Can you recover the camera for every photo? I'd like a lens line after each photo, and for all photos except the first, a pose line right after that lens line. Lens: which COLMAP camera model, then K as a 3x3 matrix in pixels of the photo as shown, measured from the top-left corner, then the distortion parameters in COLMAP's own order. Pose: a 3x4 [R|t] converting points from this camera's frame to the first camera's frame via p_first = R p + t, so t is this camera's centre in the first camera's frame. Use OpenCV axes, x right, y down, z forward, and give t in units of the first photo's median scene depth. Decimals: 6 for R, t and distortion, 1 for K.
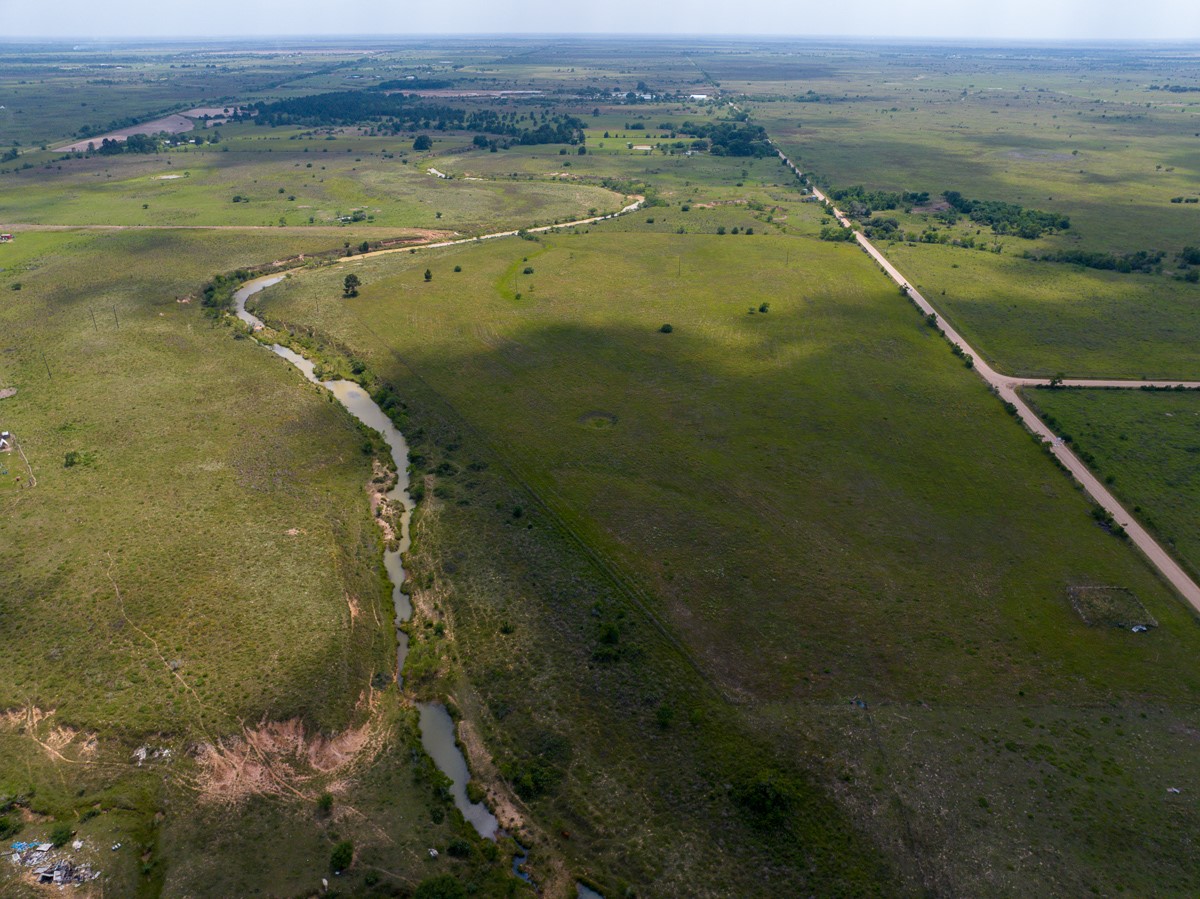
lens RADIAL K [[885.7, 0, 603.9], [0, 885.7, 449.5], [0, 0, 1]] dist [-0.062760, 0.045360]
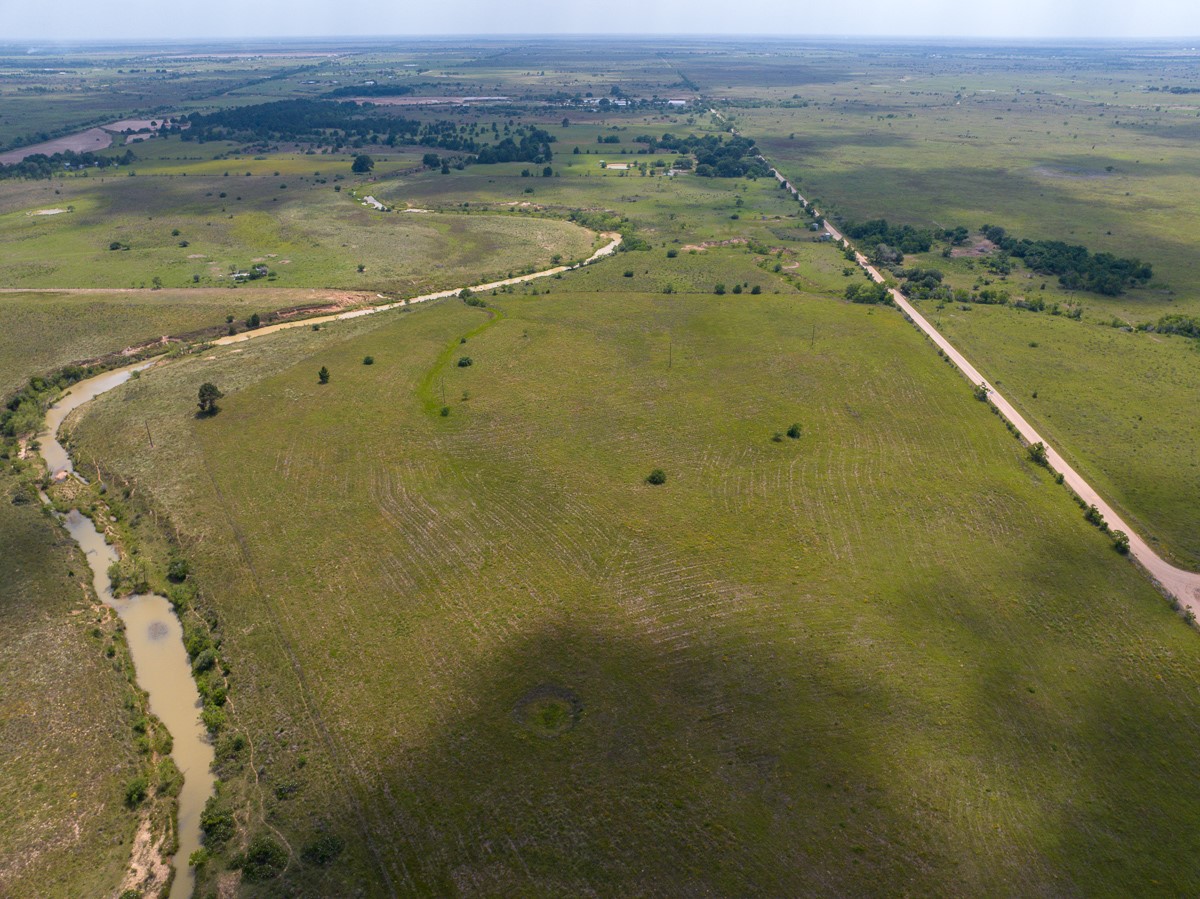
lens RADIAL K [[885.7, 0, 606.4], [0, 885.7, 449.9], [0, 0, 1]] dist [-0.062760, 0.045360]
pose [[0.999542, -0.016336, 0.025491, 0.008528], [0.016337, 0.999867, 0.000147, -0.088228], [-0.025490, 0.000269, 0.999675, 0.180881]]
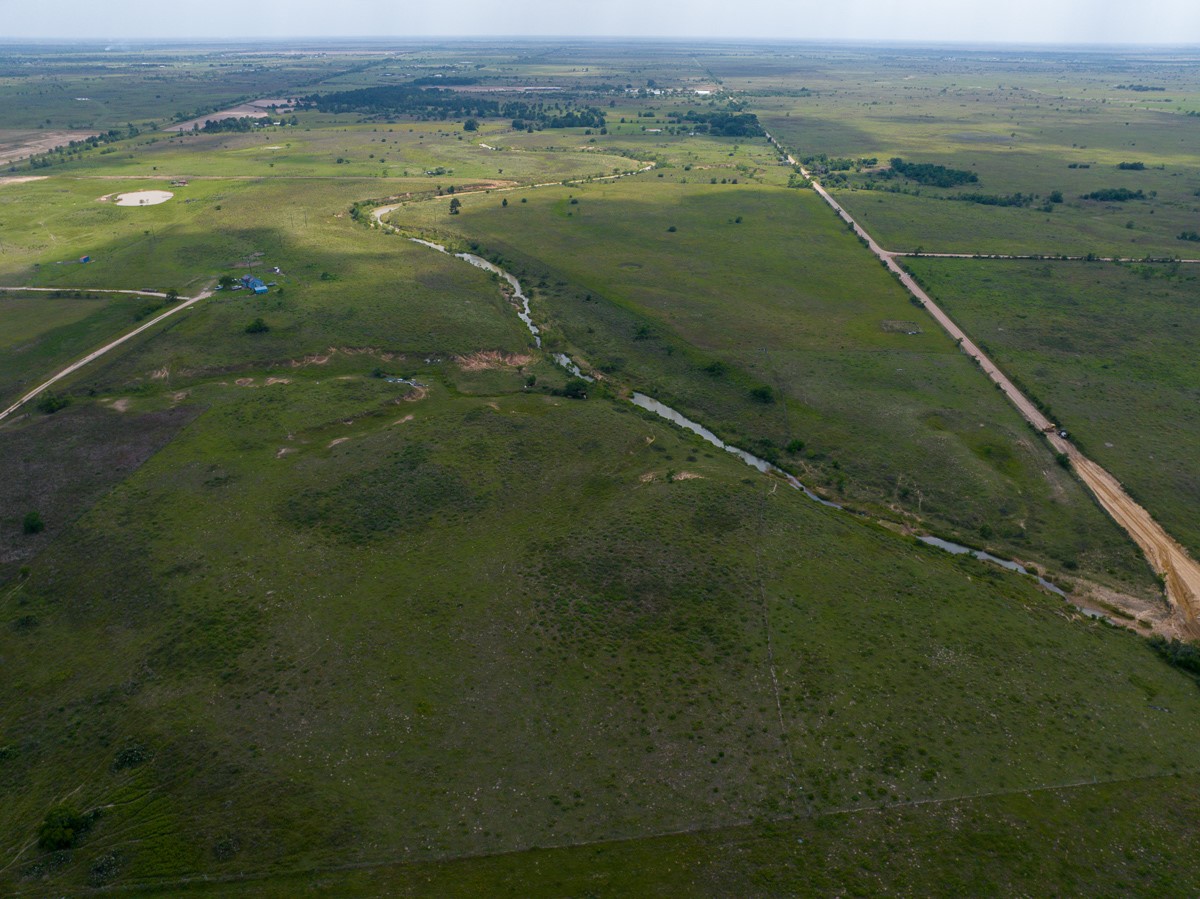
lens RADIAL K [[885.7, 0, 603.0], [0, 885.7, 448.6], [0, 0, 1]] dist [-0.062760, 0.045360]
pose [[0.999953, 0.006373, -0.007280, -0.018961], [-0.006399, 0.999973, -0.003594, 0.135343], [0.007257, 0.003640, 0.999967, -0.279369]]
